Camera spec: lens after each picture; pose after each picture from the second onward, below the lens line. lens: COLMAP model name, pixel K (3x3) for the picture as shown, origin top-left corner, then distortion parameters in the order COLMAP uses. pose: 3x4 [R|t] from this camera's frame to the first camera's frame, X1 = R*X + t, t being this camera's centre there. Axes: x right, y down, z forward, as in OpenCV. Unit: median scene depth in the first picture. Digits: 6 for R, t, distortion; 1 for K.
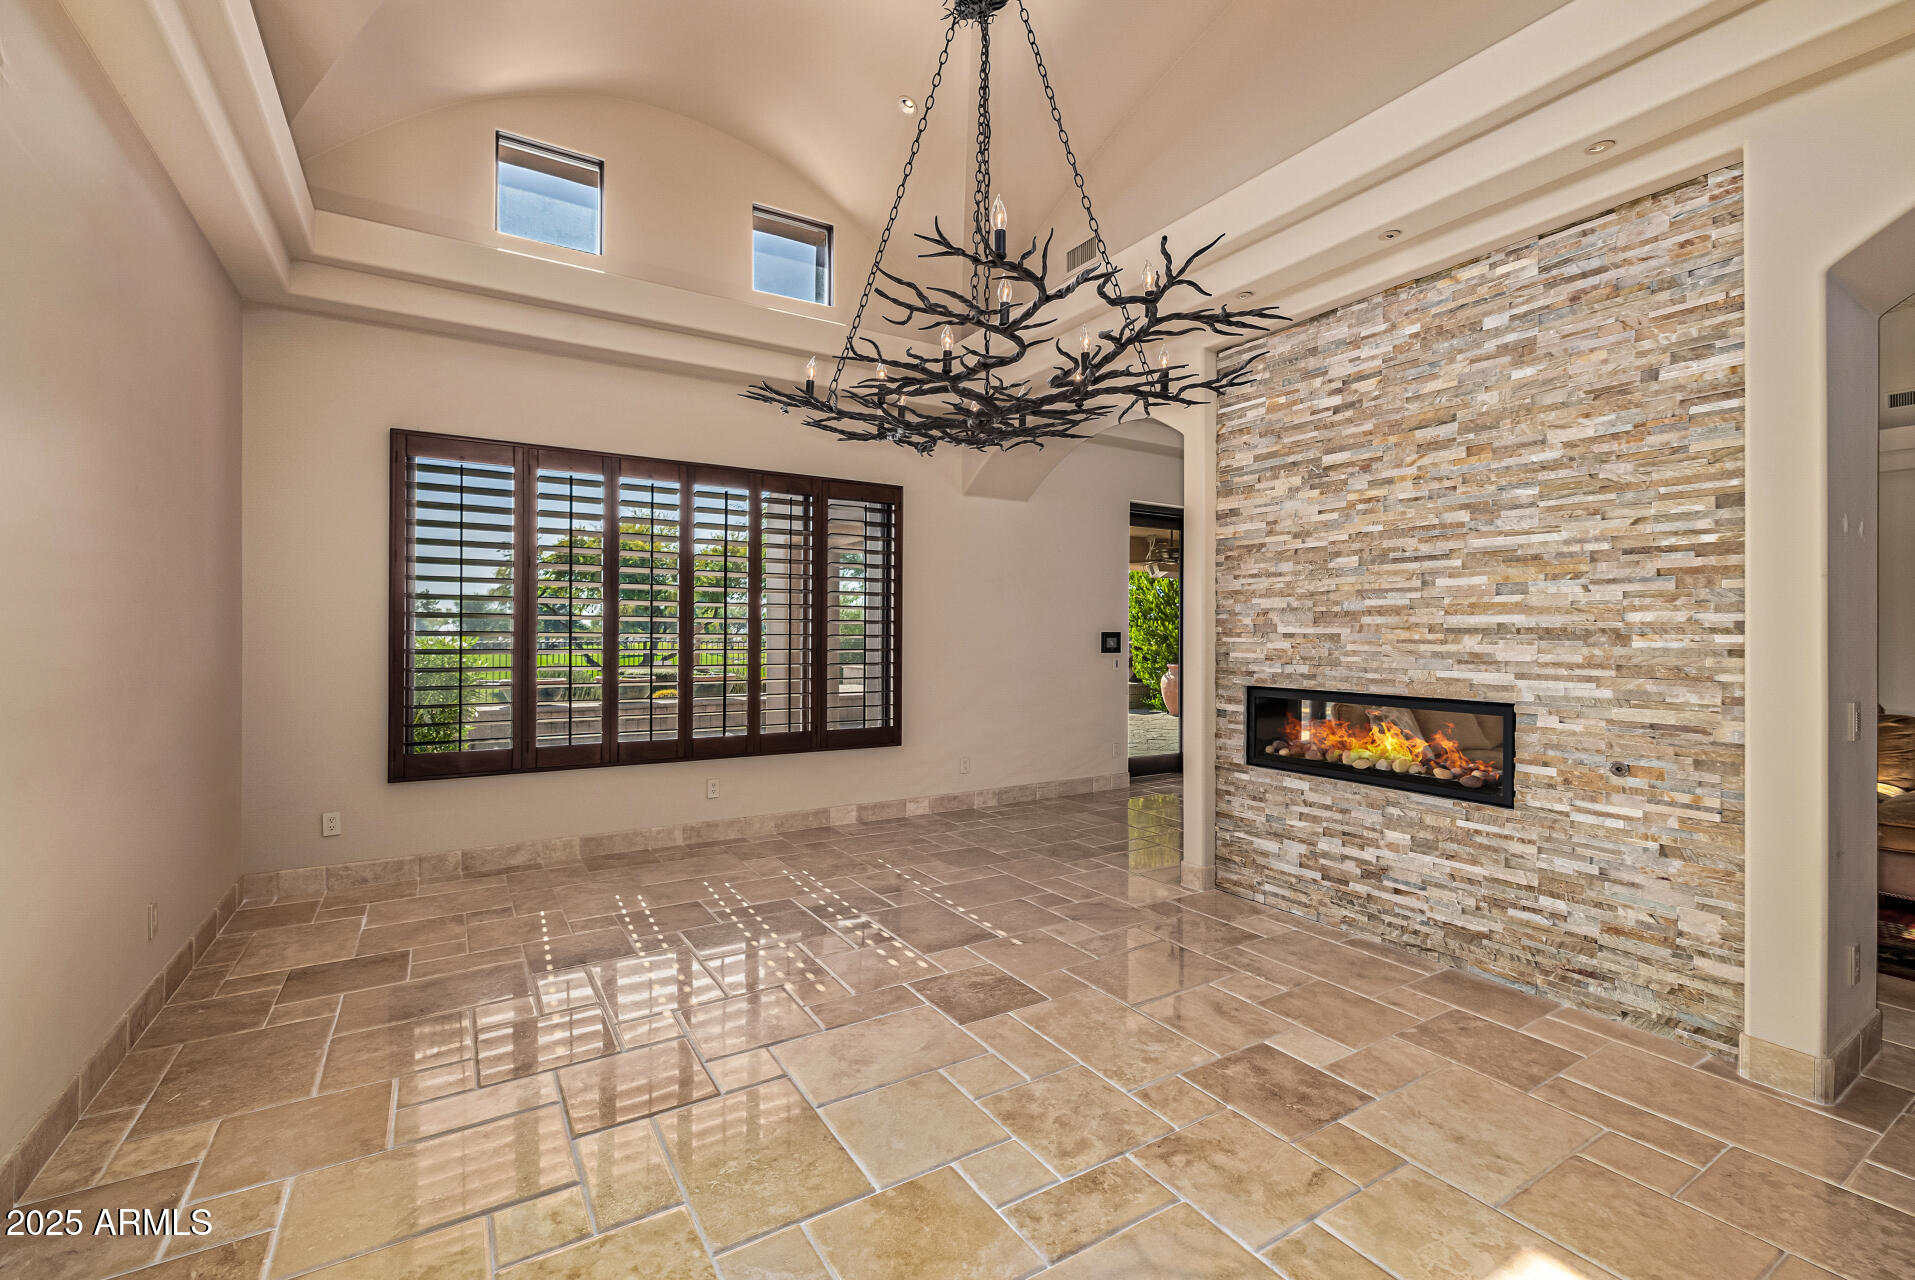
lens RADIAL K [[820.6, 0, 950.1], [0, 820.6, 634.6], [0, 0, 1]] dist [0.010557, 0.000275]
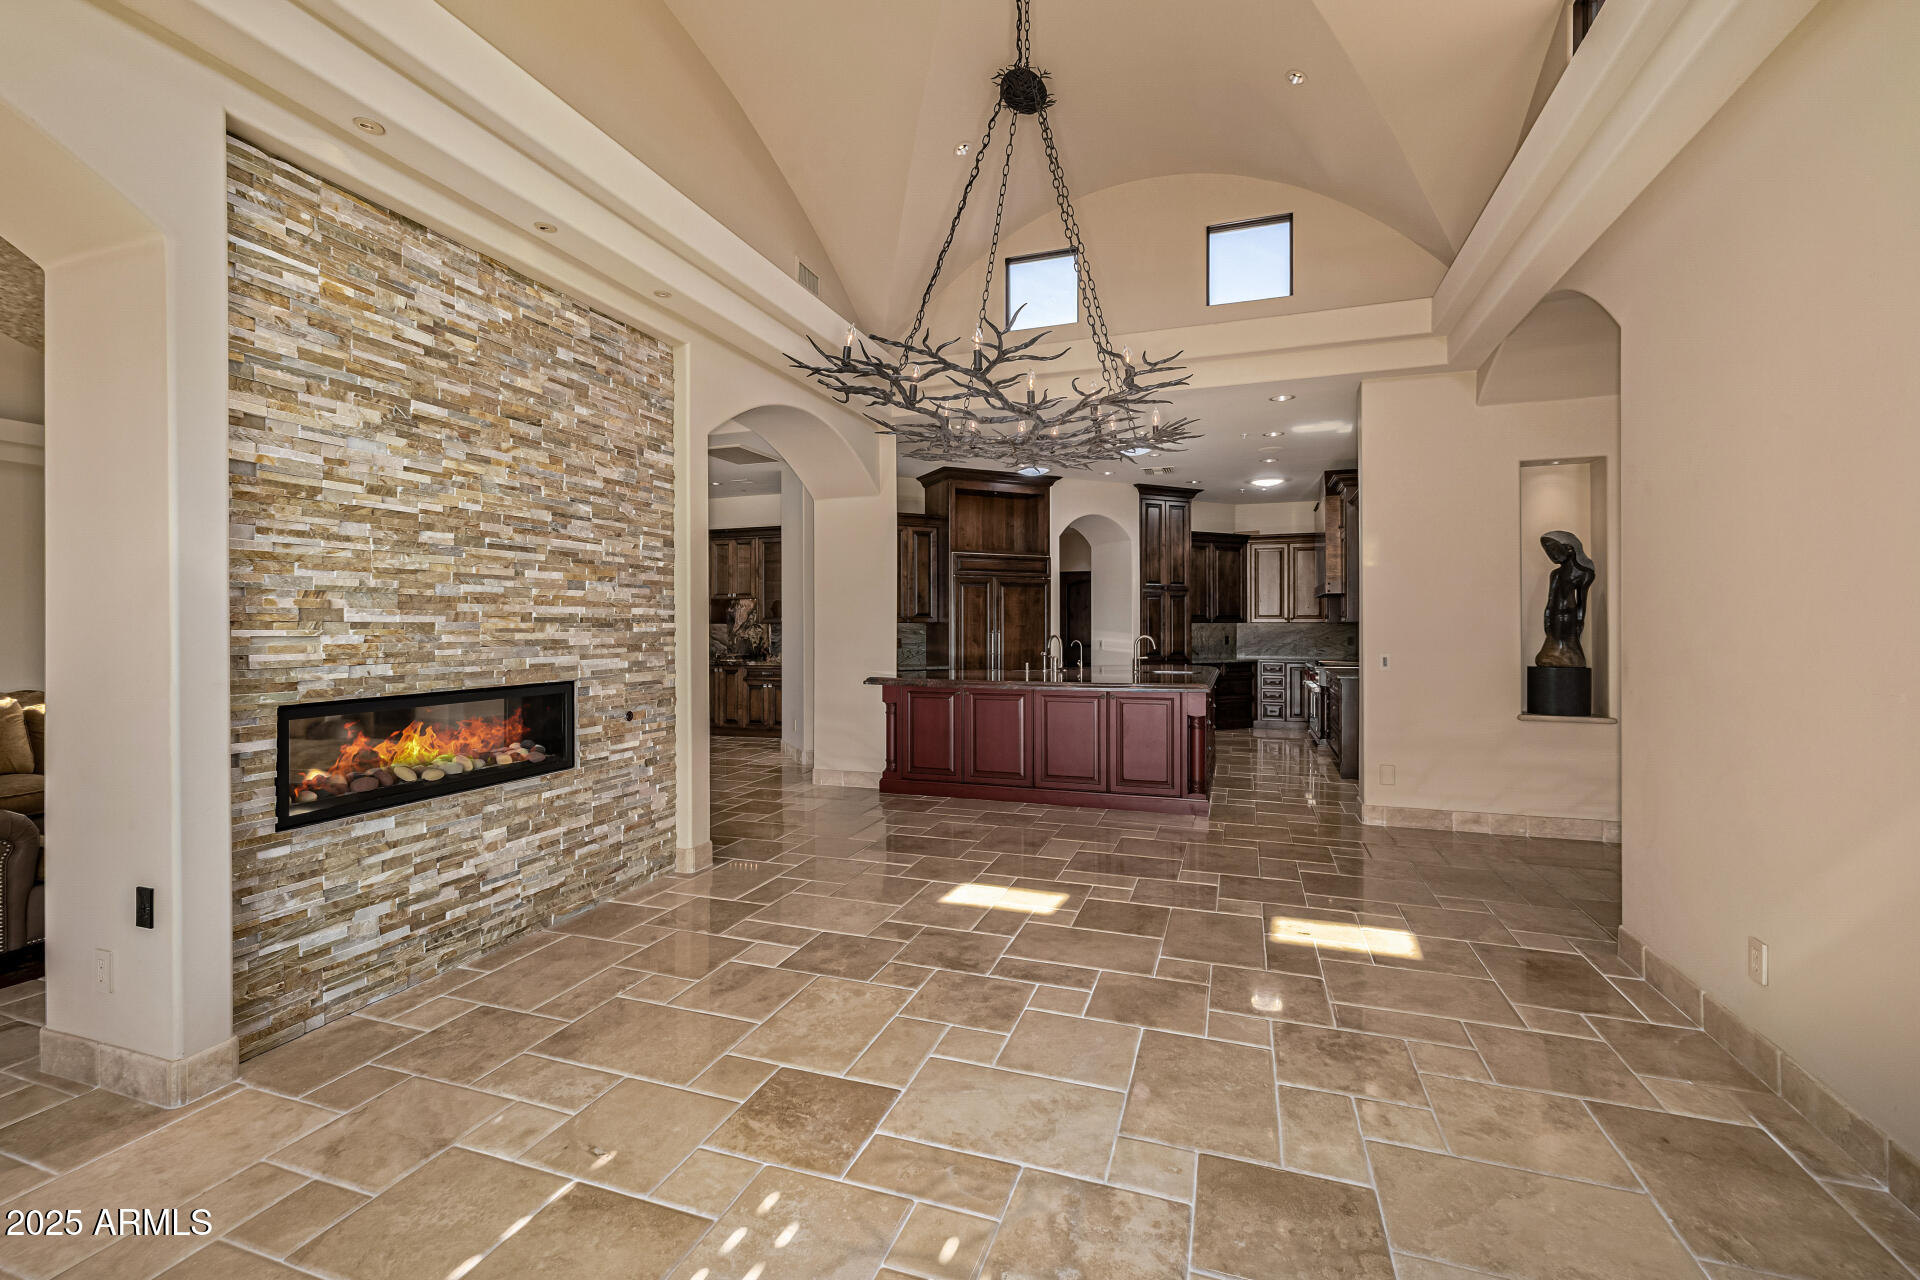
lens RADIAL K [[805.4, 0, 953.0], [0, 805.4, 629.0], [0, 0, 1]] dist [0.000516, 0.000030]
pose [[-0.621598, -0.006207, 0.783312, -0.521069], [0.002946, 0.999943, 0.010261, -0.001709], [-0.783331, 0.008685, -0.621544, 1.157401]]
